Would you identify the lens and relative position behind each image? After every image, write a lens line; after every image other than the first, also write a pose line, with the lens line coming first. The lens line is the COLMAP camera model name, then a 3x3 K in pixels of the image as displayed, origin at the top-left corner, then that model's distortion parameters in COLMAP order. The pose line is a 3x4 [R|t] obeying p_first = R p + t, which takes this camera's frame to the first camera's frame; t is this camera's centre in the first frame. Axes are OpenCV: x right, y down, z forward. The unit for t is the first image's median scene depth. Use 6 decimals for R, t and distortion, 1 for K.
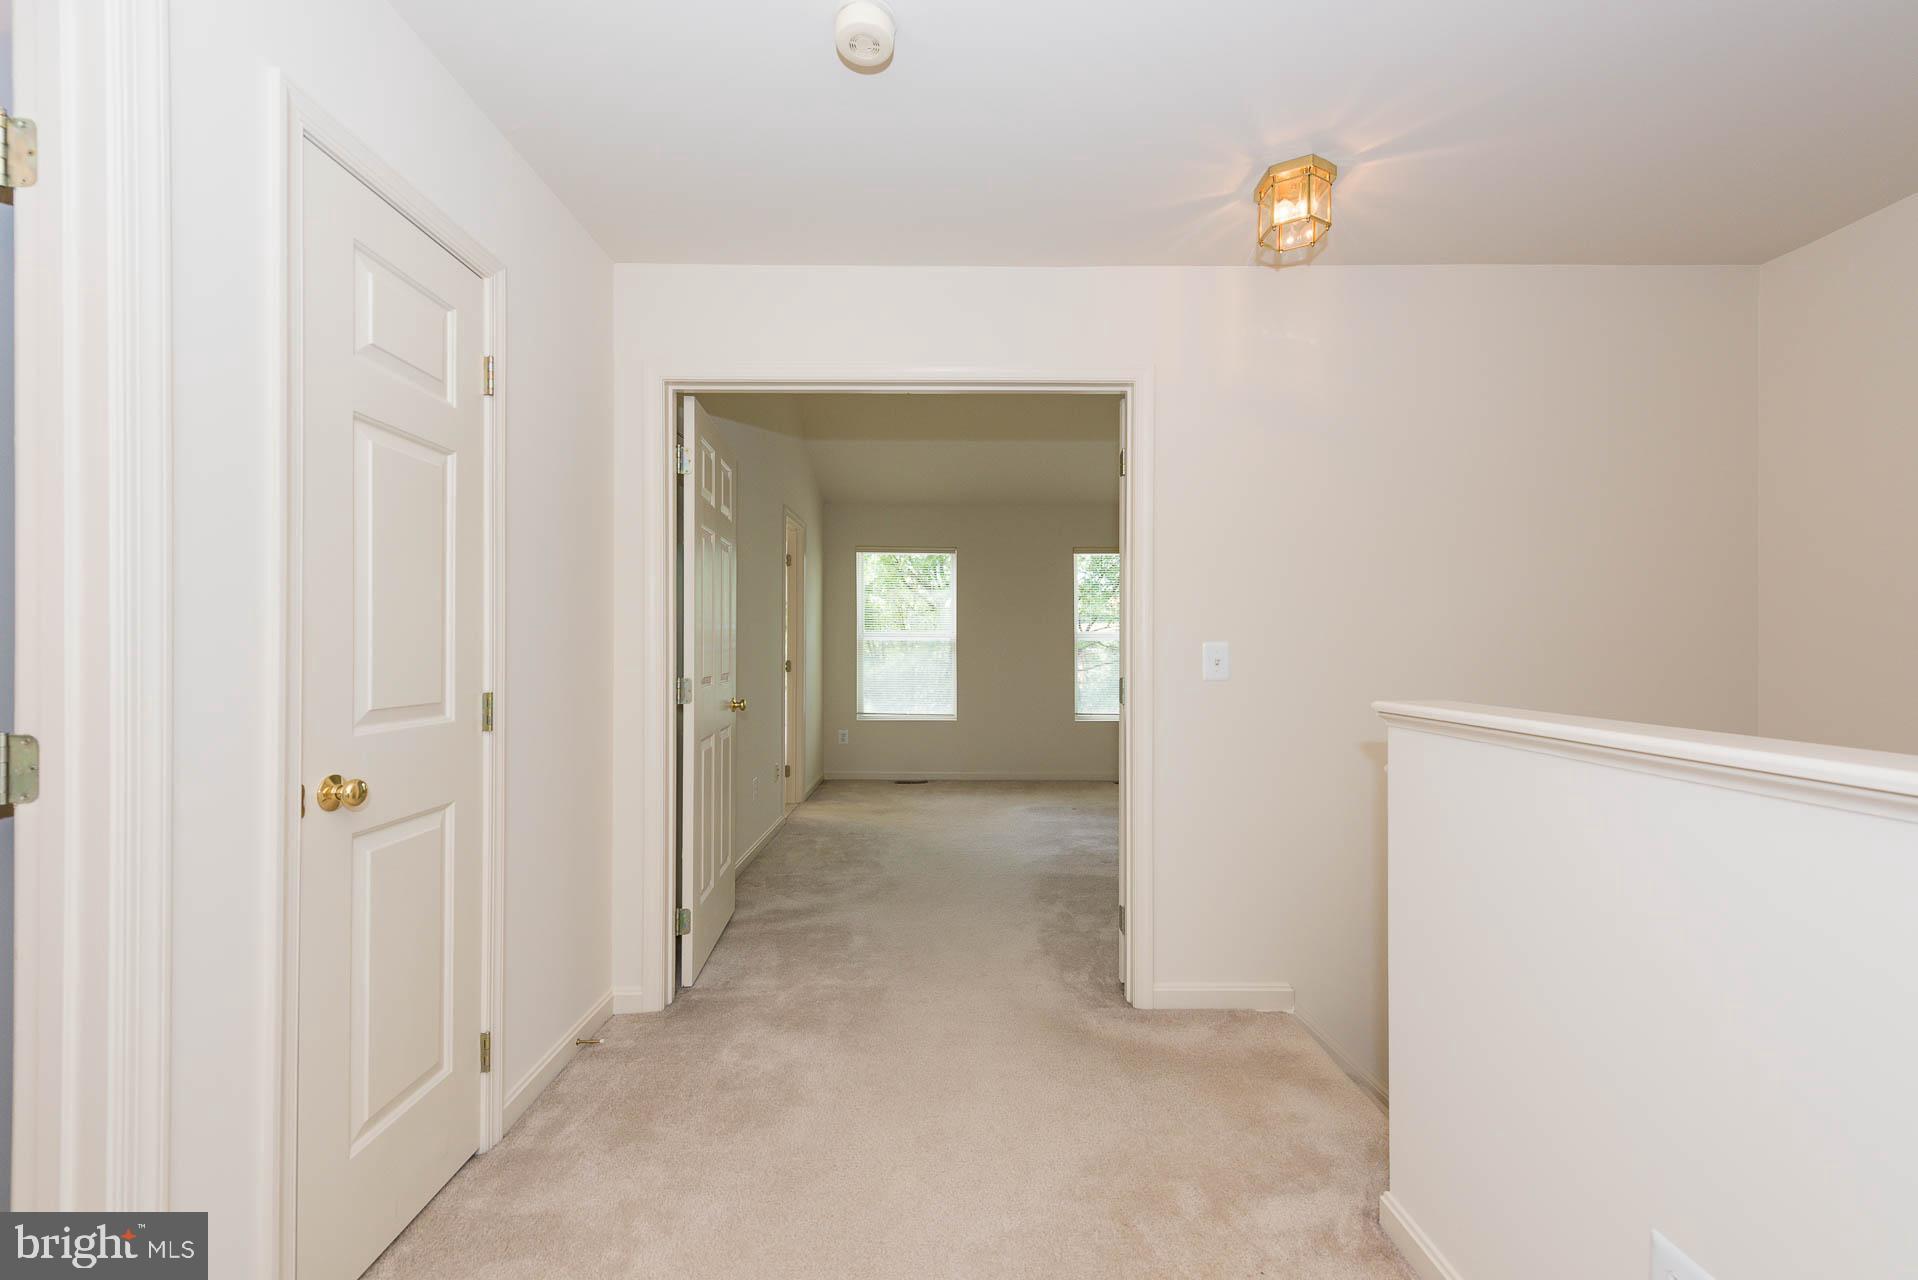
lens RADIAL K [[750.8, 0, 959.0], [0, 750.8, 640.0], [0, 0, 1]] dist [-0.001904, -0.000365]
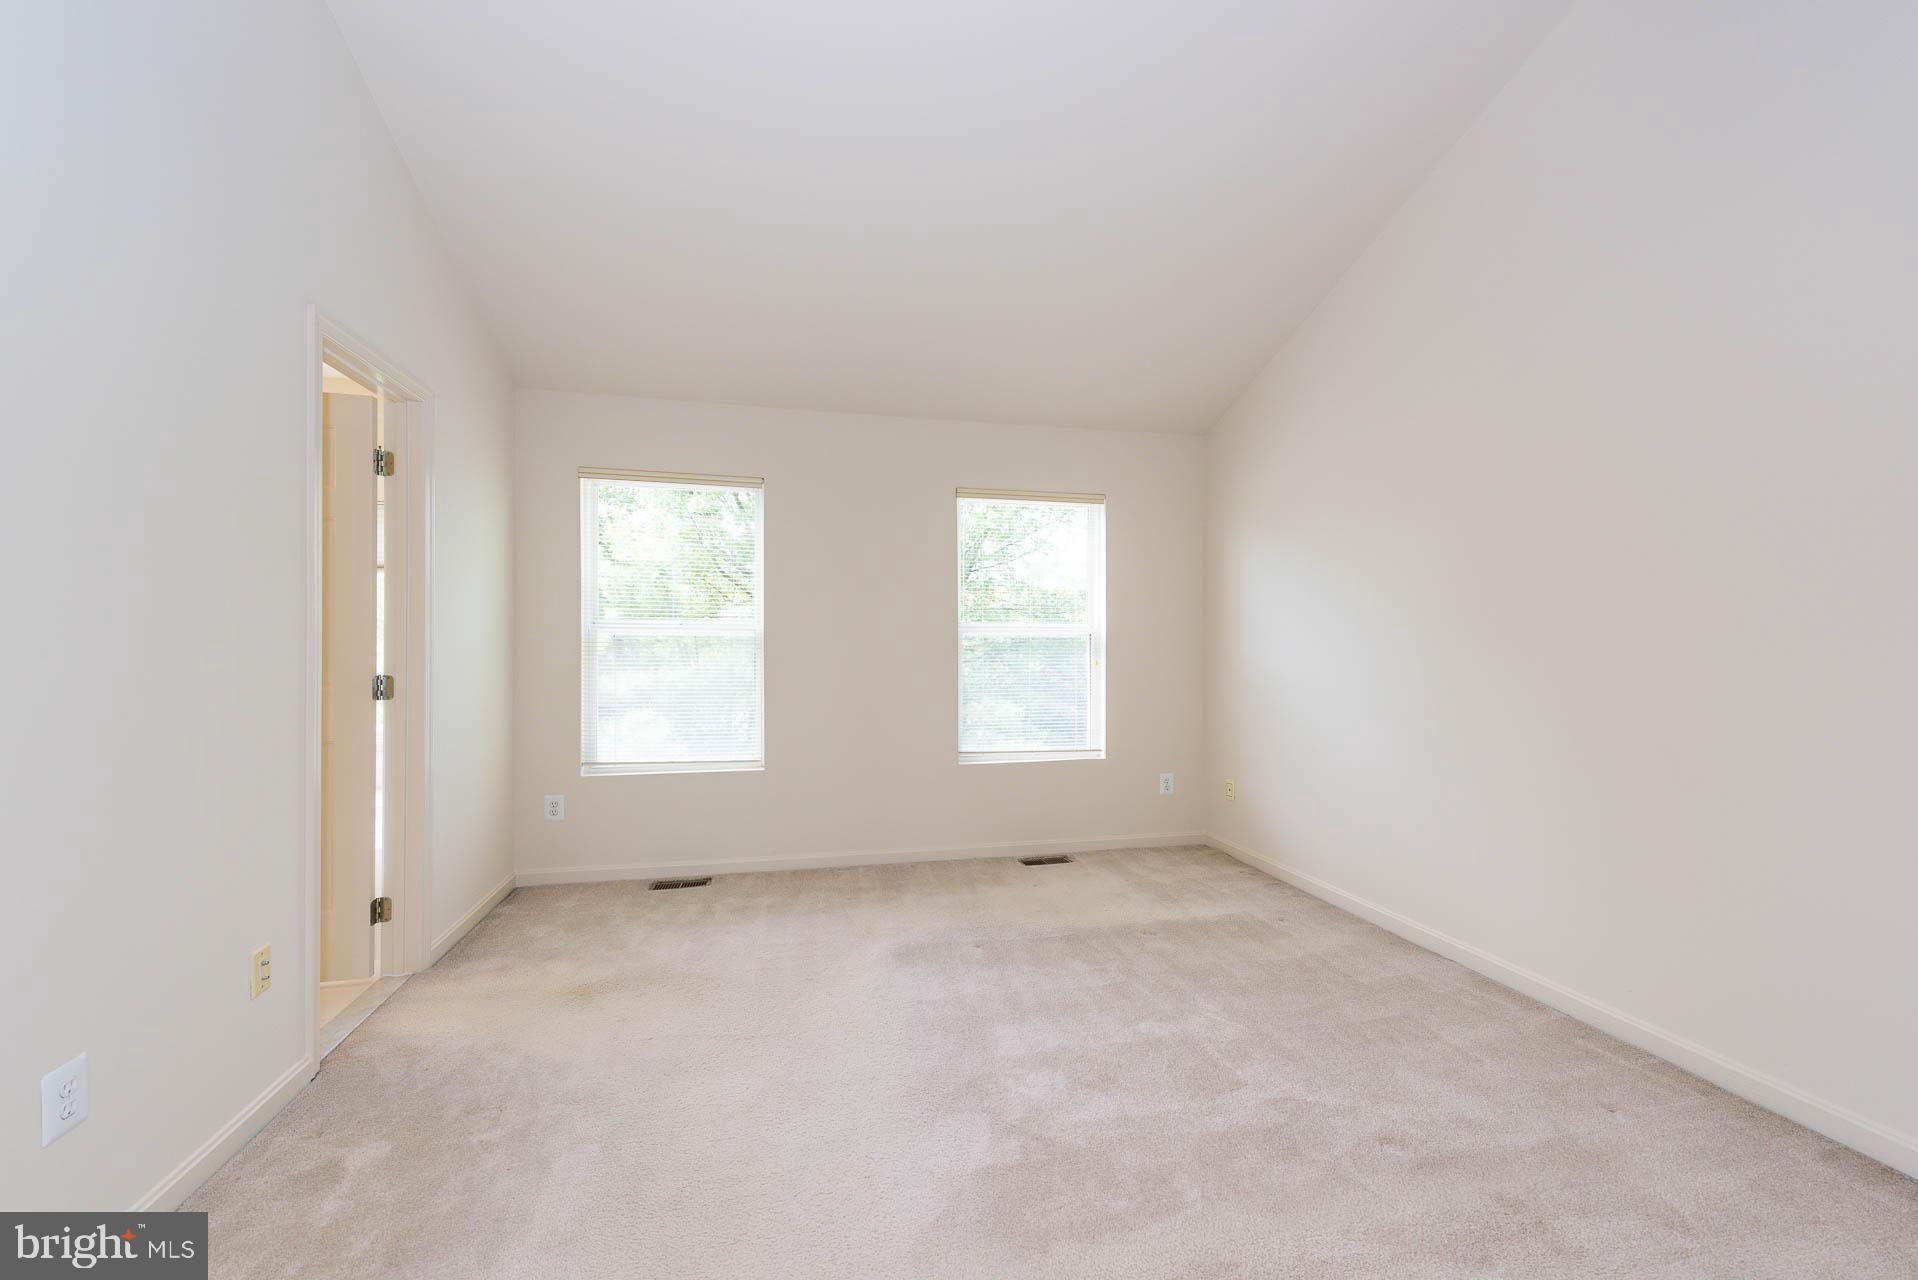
lens RADIAL K [[750.8, 0, 959.0], [0, 750.8, 640.0], [0, 0, 1]] dist [-0.001904, -0.000365]
pose [[0.975251, 0.001893, 0.221094, 0.015990], [-0.002575, 0.999993, 0.002796, 0.002228], [-0.221087, -0.003297, 0.975248, 0.392517]]
